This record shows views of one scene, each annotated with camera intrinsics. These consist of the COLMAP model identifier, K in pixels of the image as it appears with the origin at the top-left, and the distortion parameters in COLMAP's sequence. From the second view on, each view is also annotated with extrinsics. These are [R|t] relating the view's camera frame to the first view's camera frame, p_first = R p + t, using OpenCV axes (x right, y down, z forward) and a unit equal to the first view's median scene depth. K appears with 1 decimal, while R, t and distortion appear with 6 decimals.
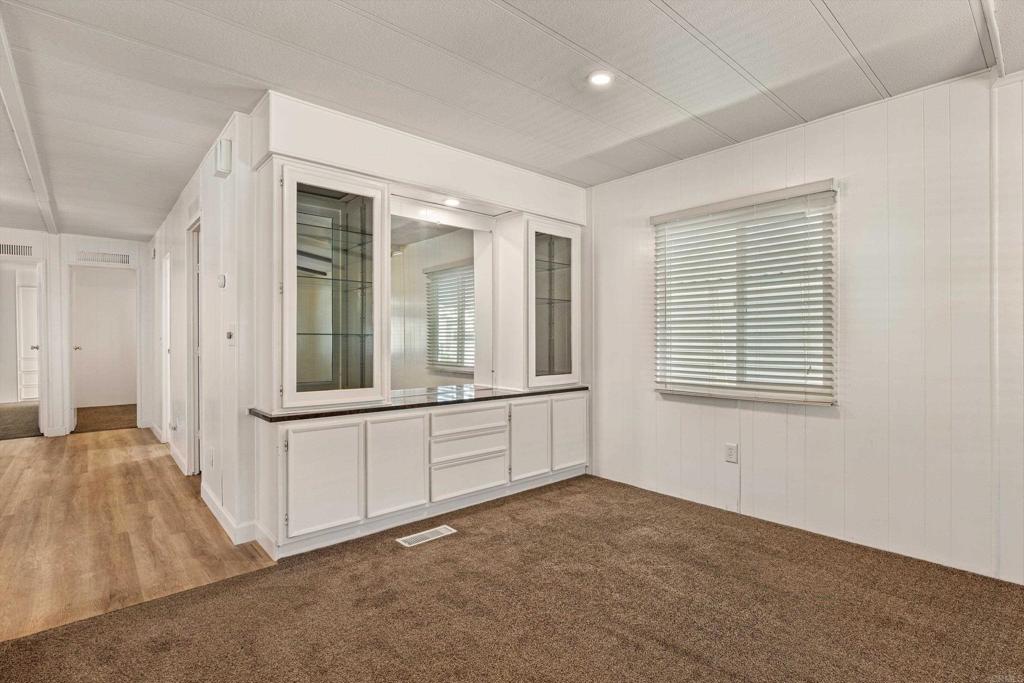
lens RADIAL K [[490.0, 0, 522.1], [0, 490.0, 343.0], [0, 0, 1]] dist [-0.004466, 0.000137]
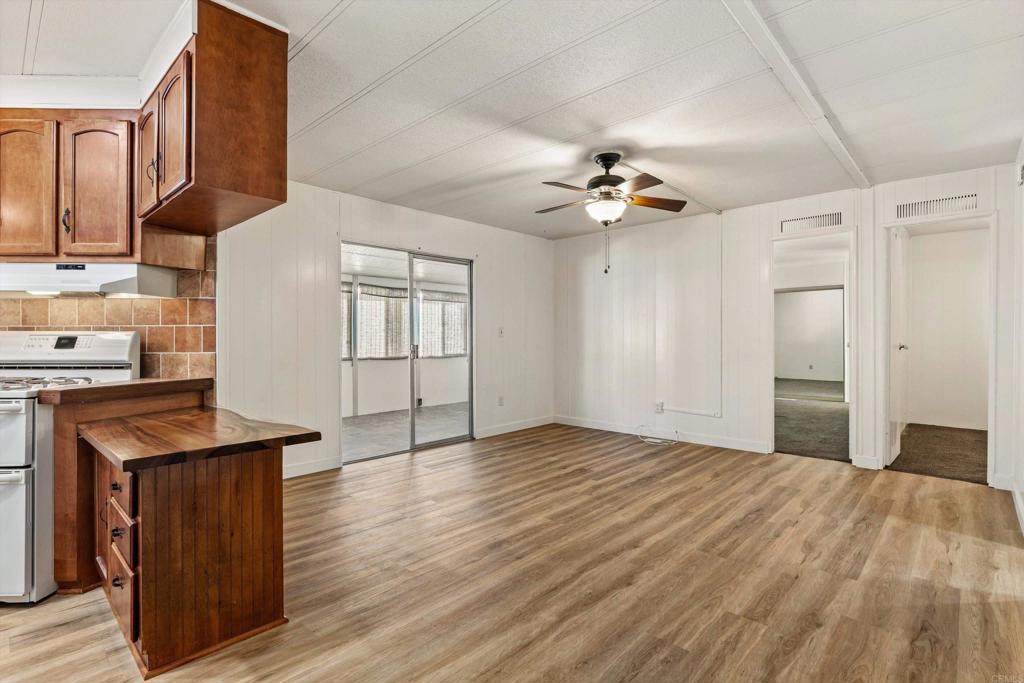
lens RADIAL K [[490.0, 0, 522.1], [0, 490.0, 343.0], [0, 0, 1]] dist [-0.004466, 0.000137]
pose [[0.099700, 0.013146, -0.994931, -0.316489], [-0.005052, 0.999907, 0.012705, -0.000877], [0.995005, 0.003760, 0.099757, 0.462661]]
